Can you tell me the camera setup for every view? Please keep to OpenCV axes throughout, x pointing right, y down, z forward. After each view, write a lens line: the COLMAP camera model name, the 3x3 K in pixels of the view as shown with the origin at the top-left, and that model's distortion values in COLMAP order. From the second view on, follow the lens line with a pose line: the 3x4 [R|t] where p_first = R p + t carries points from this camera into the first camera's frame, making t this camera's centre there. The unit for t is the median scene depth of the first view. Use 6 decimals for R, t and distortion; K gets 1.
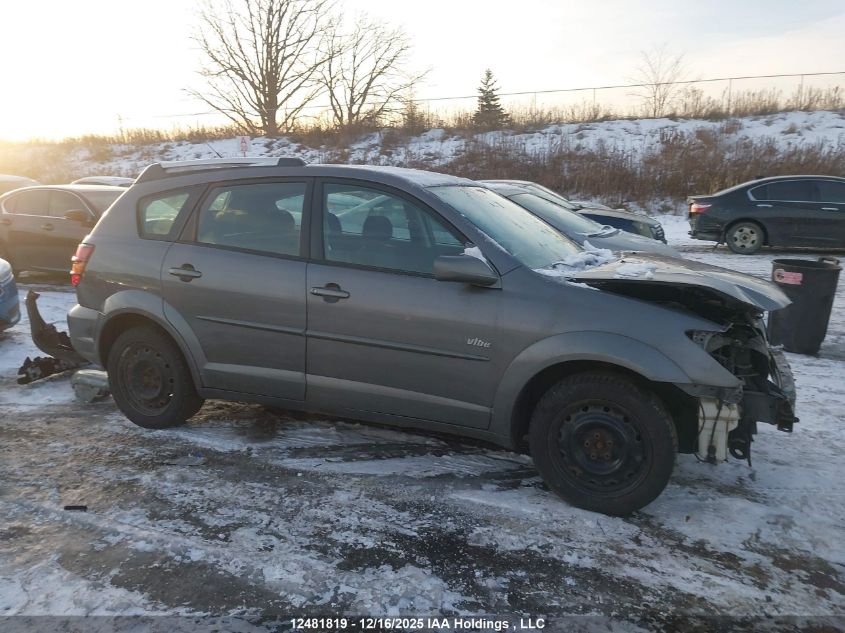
lens RADIAL K [[650.2, 0, 422.5], [0, 650.2, 316.5], [0, 0, 1]] dist [0.032591, -0.047835]
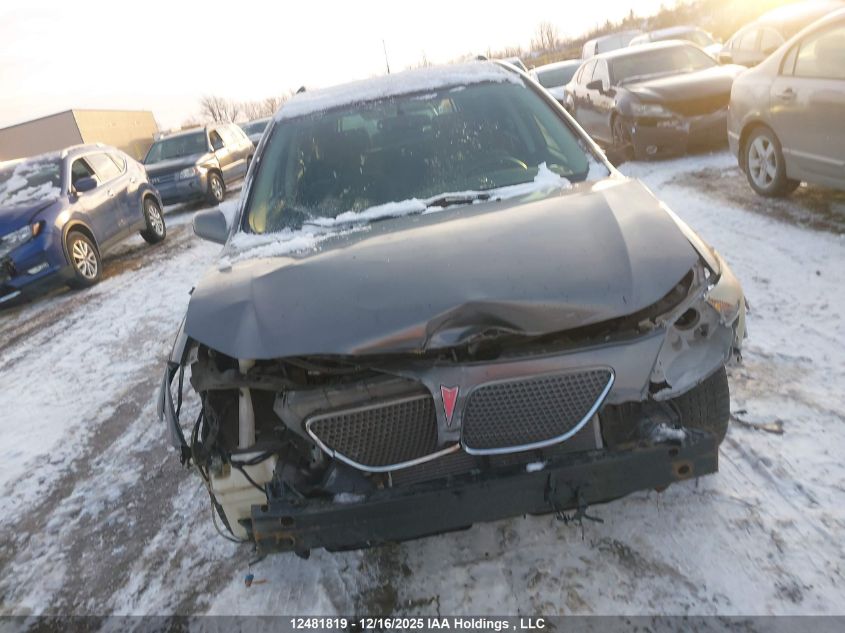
lens RADIAL K [[611.1, 0, 421.2], [0, 611.1, 328.5], [0, 0, 1]] dist [0.069035, -0.063549]
pose [[0.461006, 0.232232, -0.856471, 1.065249], [0.010581, 0.963642, 0.266987, -0.183679], [0.887334, -0.132145, 0.441788, 0.885928]]
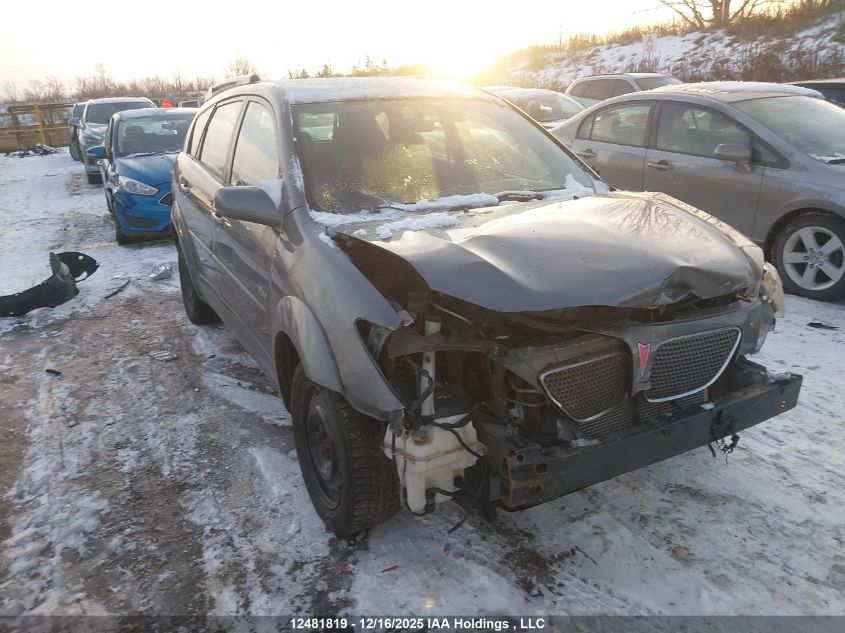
lens RADIAL K [[636.1, 0, 422.5], [0, 636.1, 316.5], [0, 0, 1]] dist [0.073530, -0.055034]
pose [[0.795316, 0.176408, -0.579959, 0.813430], [-0.093343, 0.980948, 0.170374, -0.104722], [0.598965, -0.081366, 0.796630, 0.458564]]
